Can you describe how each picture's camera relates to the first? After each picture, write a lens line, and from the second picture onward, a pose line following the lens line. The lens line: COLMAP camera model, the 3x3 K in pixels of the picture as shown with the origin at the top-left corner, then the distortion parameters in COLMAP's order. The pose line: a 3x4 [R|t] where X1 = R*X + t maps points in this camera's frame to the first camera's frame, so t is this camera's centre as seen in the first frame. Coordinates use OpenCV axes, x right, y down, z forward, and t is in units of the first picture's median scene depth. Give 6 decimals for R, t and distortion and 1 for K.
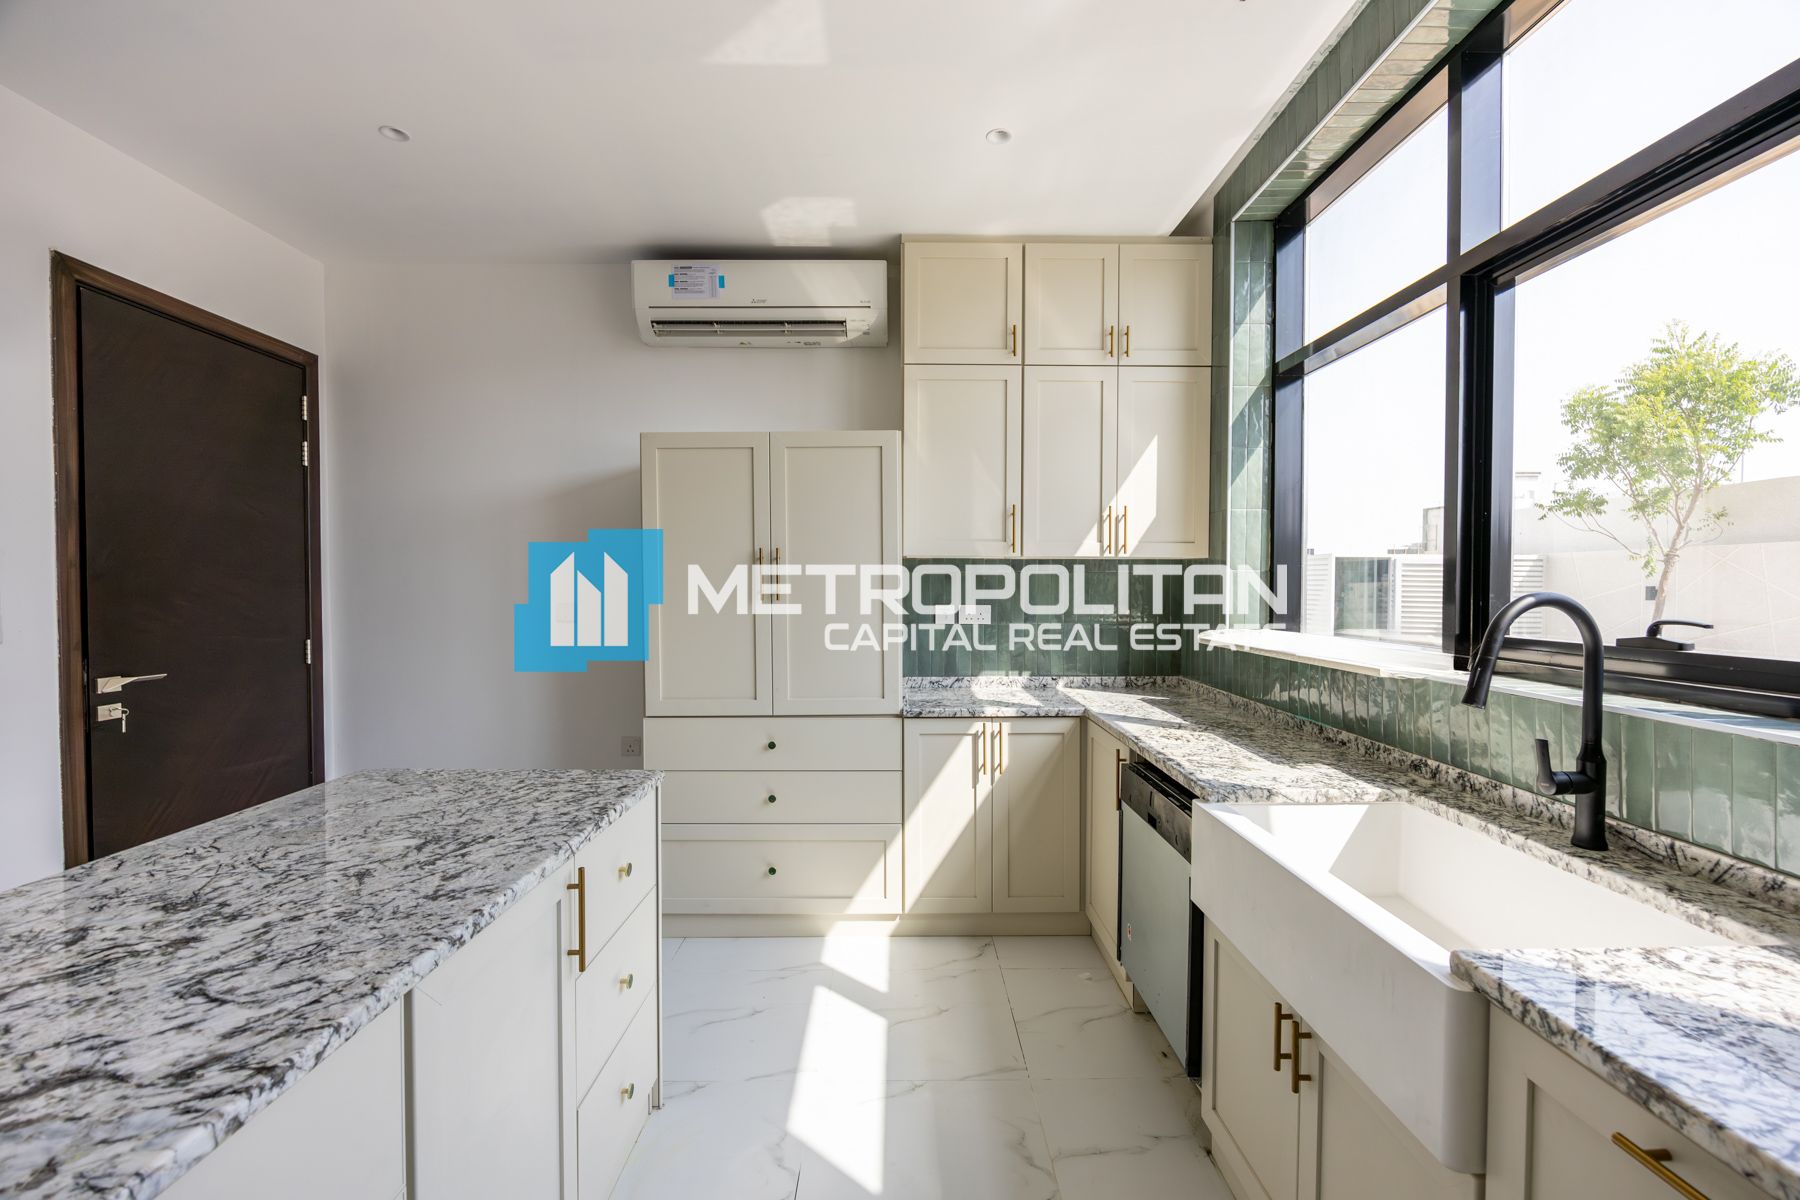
lens RADIAL K [[750.0, 0, 901.4], [0, 750.0, 601.5], [0, 0, 1]] dist [0.007289, -0.001207]
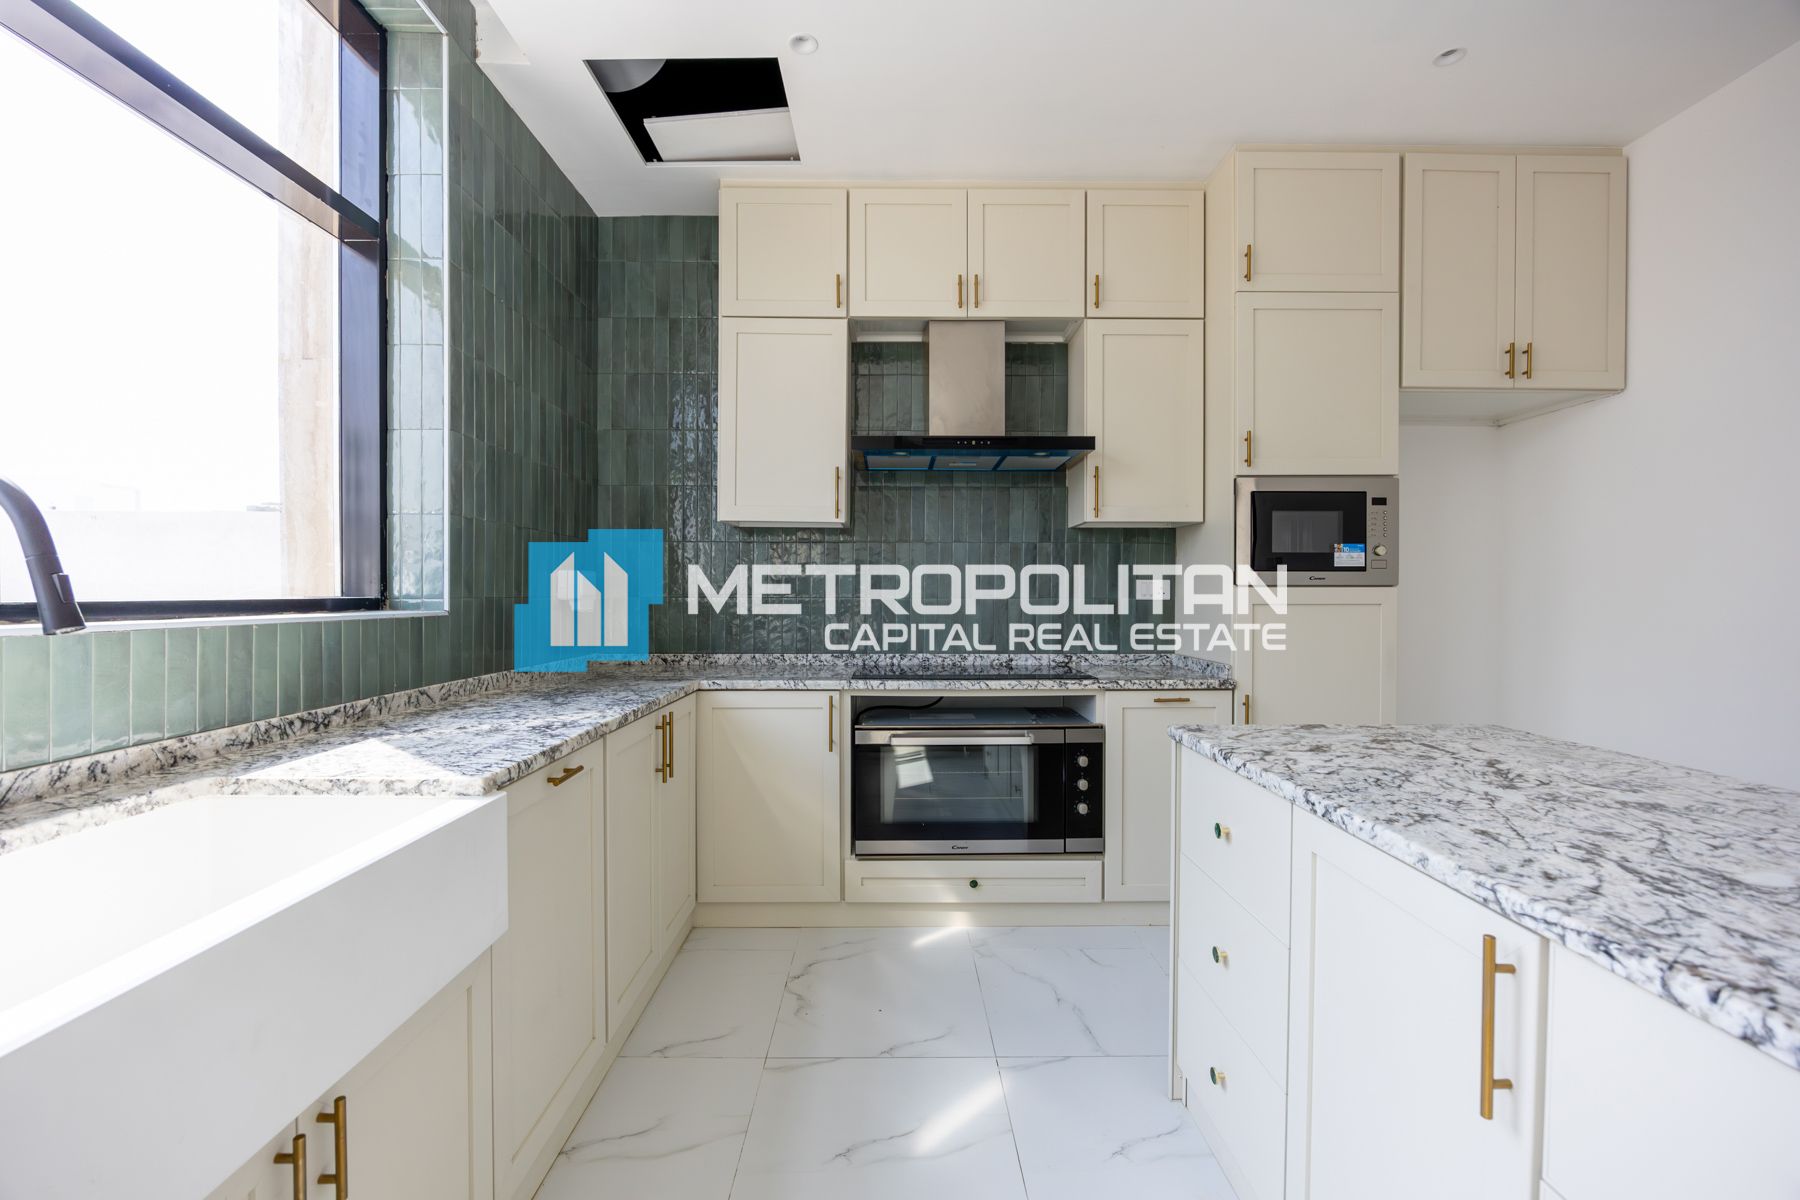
lens RADIAL K [[750.0, 0, 899.0], [0, 750.0, 597.7], [0, 0, 1]] dist [0.007289, -0.001207]
pose [[-0.999973, -0.002933, -0.006790, 0.031117], [-0.003115, 0.999635, 0.026830, 0.090587], [0.006709, 0.026850, -0.999617, 1.703768]]
